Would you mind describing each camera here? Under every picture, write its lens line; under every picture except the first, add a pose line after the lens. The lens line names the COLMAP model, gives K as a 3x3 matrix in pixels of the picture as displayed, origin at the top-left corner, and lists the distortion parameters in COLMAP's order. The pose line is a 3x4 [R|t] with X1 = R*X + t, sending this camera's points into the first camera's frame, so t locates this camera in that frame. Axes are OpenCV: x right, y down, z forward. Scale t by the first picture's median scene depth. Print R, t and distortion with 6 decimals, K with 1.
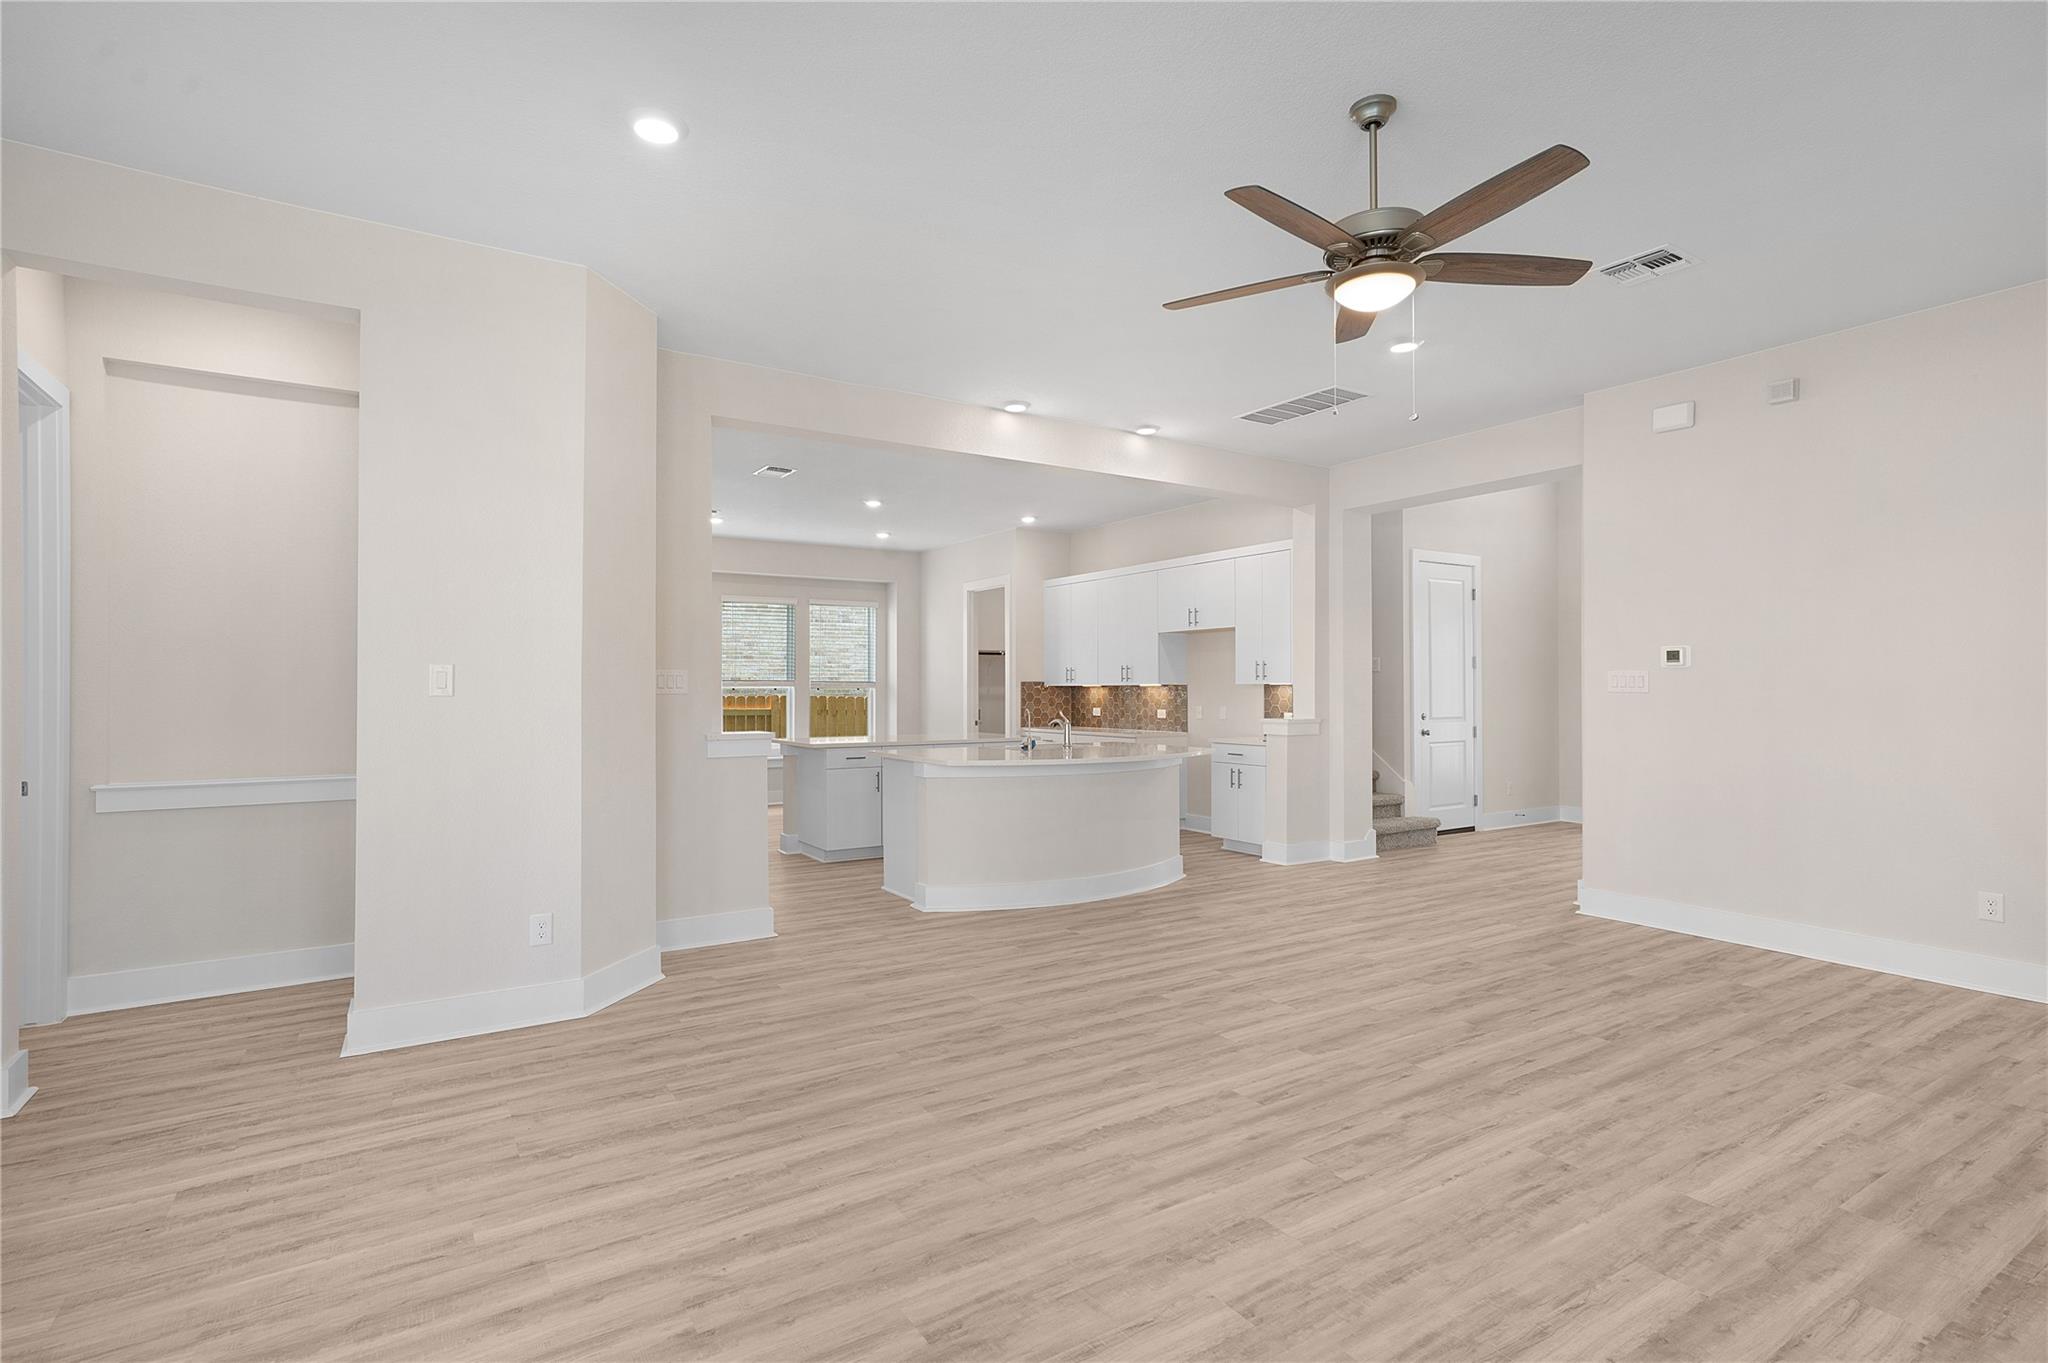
lens RADIAL K [[991.3, 0, 1040.2], [0, 991.3, 668.5], [0, 0, 1]] dist [-0.008882, 0.012152]
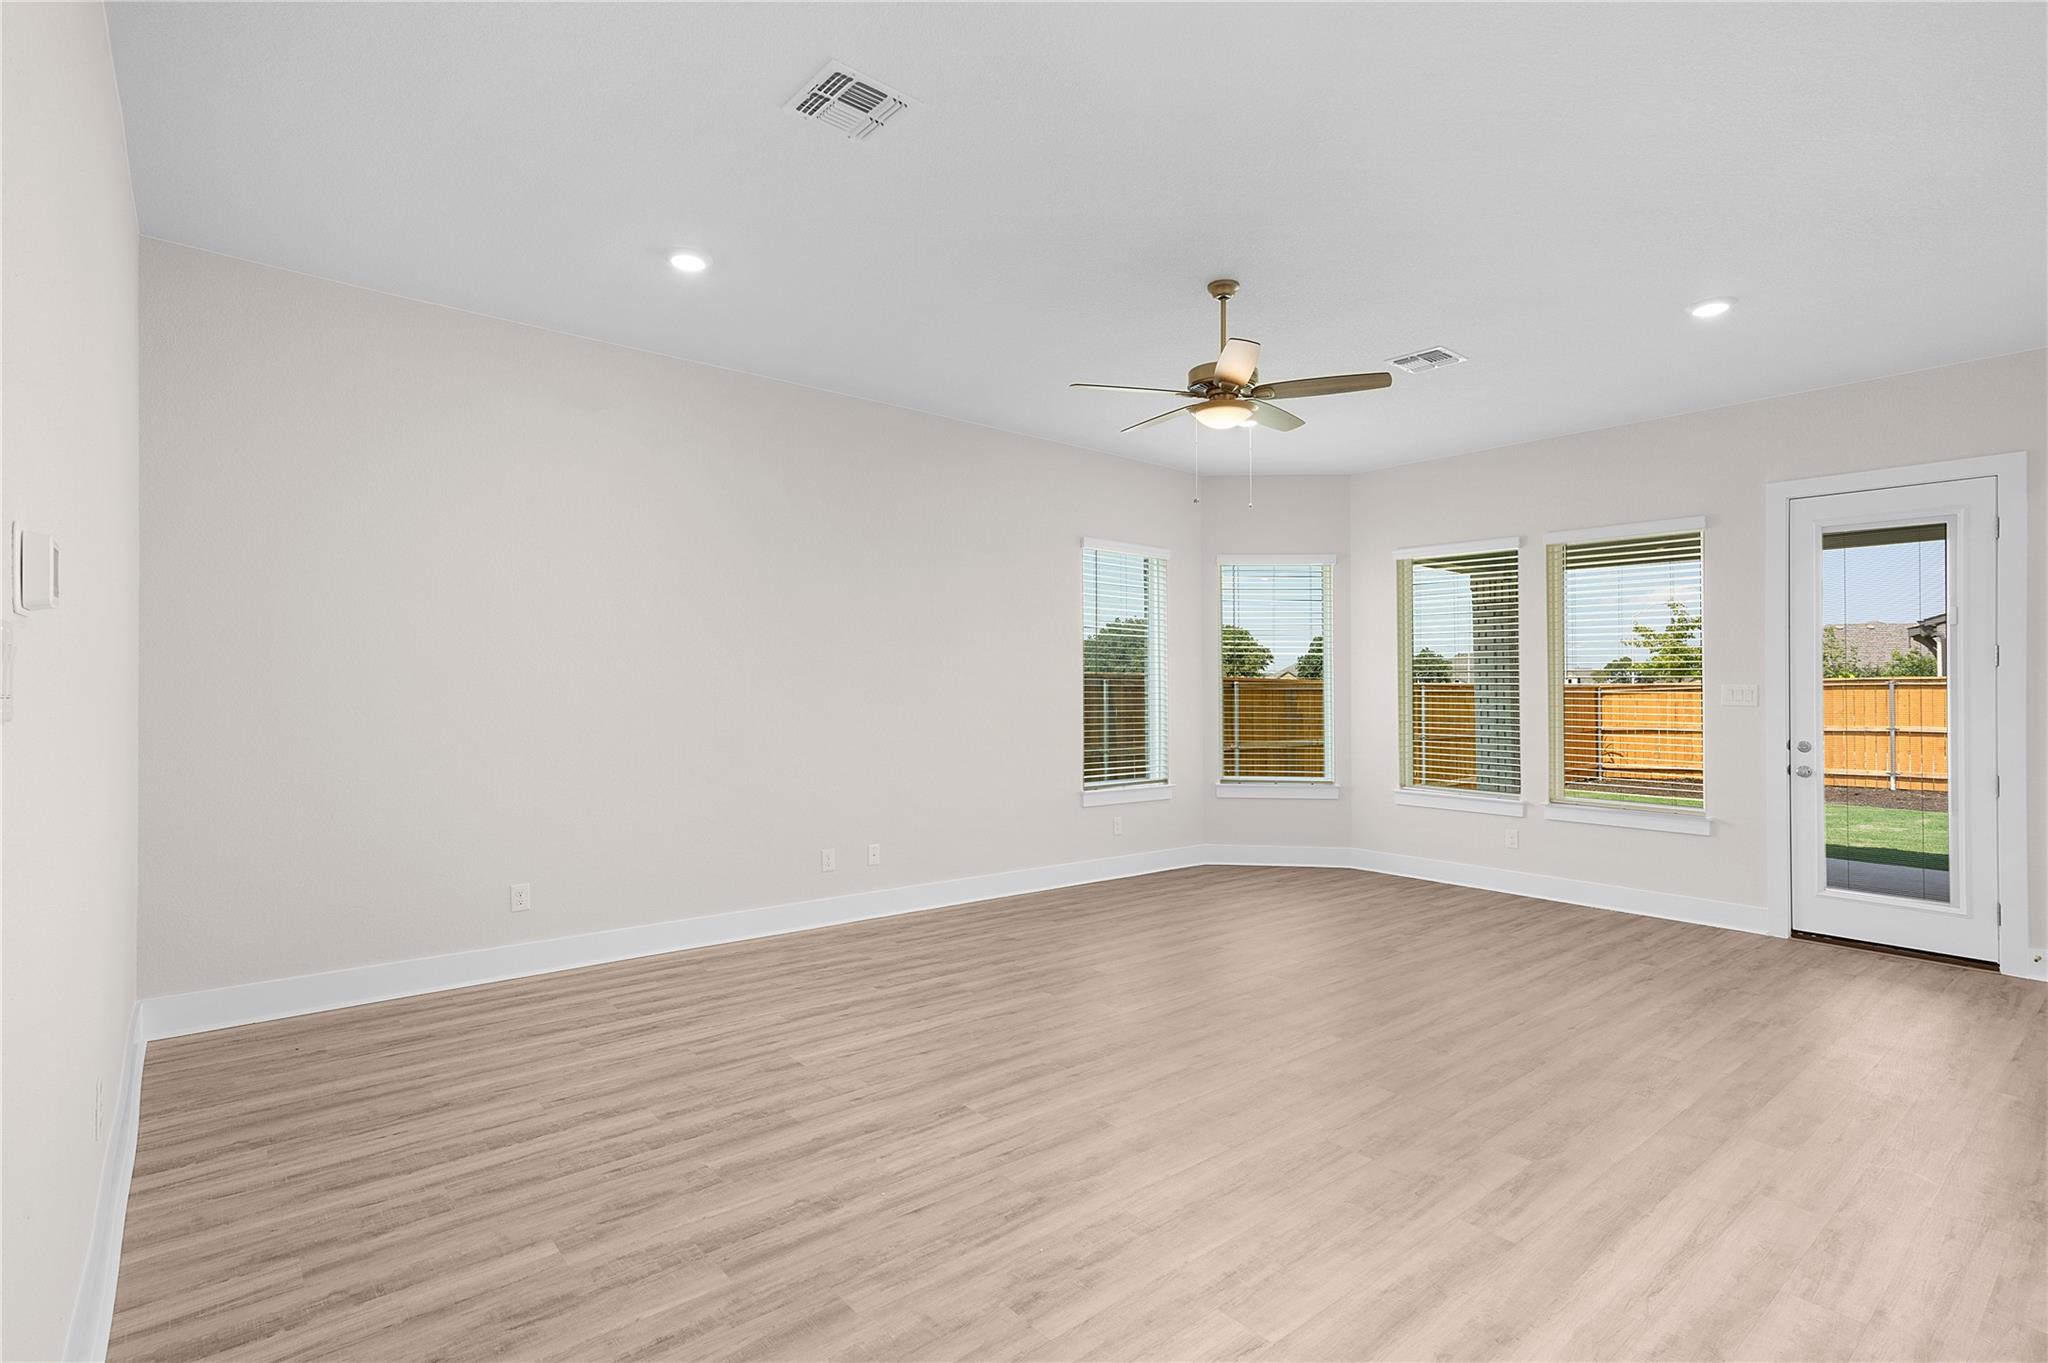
lens RADIAL K [[991.3, 0, 1019.3], [0, 991.3, 693.4], [0, 0, 1]] dist [-0.008882, 0.012152]
pose [[-0.994206, -0.005061, -0.107371, 0.623401], [-0.003244, 0.999849, -0.017087, 0.027549], [0.107441, -0.016639, -0.994072, 1.887009]]
